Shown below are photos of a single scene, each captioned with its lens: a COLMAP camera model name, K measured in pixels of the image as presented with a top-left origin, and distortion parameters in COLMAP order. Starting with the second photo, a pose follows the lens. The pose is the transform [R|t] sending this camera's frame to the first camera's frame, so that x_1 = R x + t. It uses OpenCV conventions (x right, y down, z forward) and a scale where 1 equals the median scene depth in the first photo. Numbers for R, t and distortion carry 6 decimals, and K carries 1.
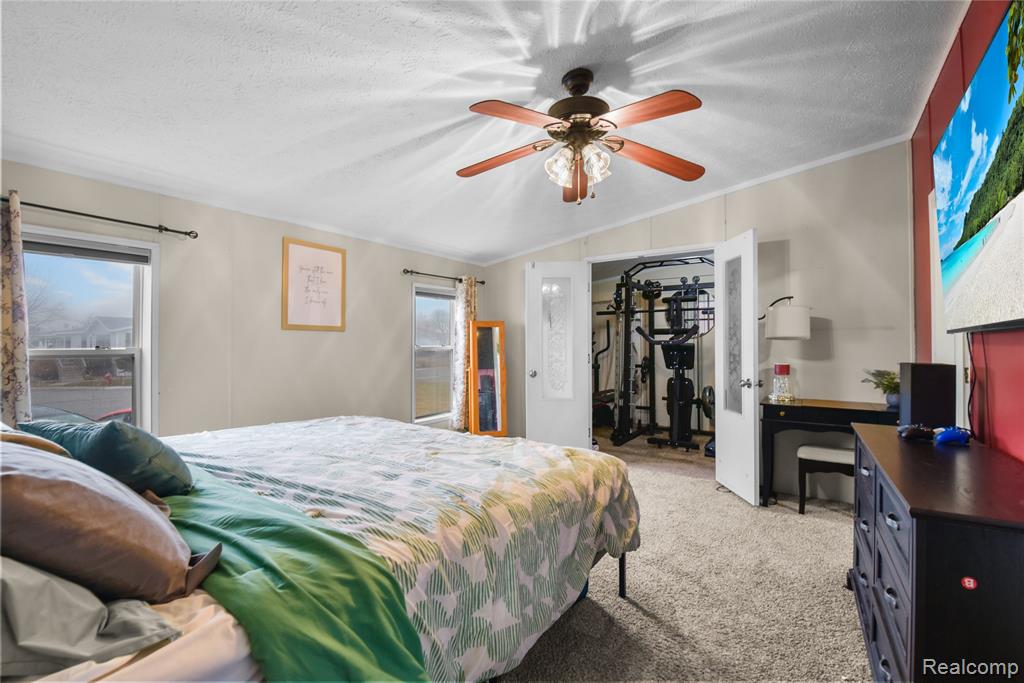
lens RADIAL K [[455.6, 0, 509.5], [0, 455.6, 346.5], [0, 0, 1]] dist [-0.004215, -0.001068]
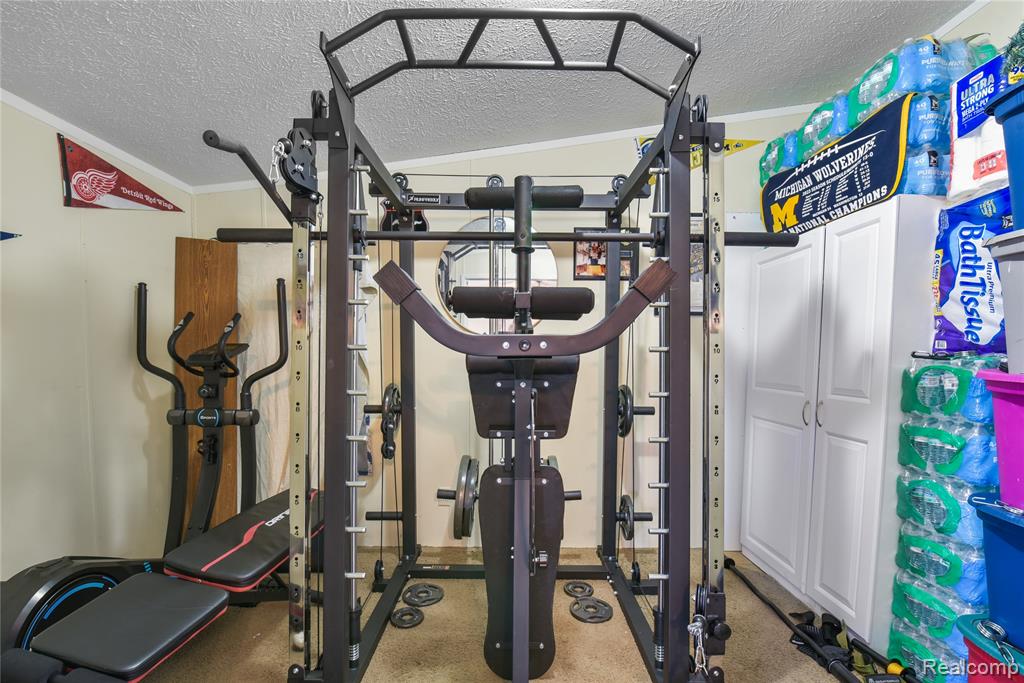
lens RADIAL K [[455.6, 0, 509.5], [0, 455.6, 346.5], [0, 0, 1]] dist [-0.004215, -0.001068]
pose [[0.830872, -0.001683, 0.556461, 0.171051], [0.007029, 0.999947, -0.007470, -0.004155], [-0.556419, 0.010118, 0.830840, 0.635235]]
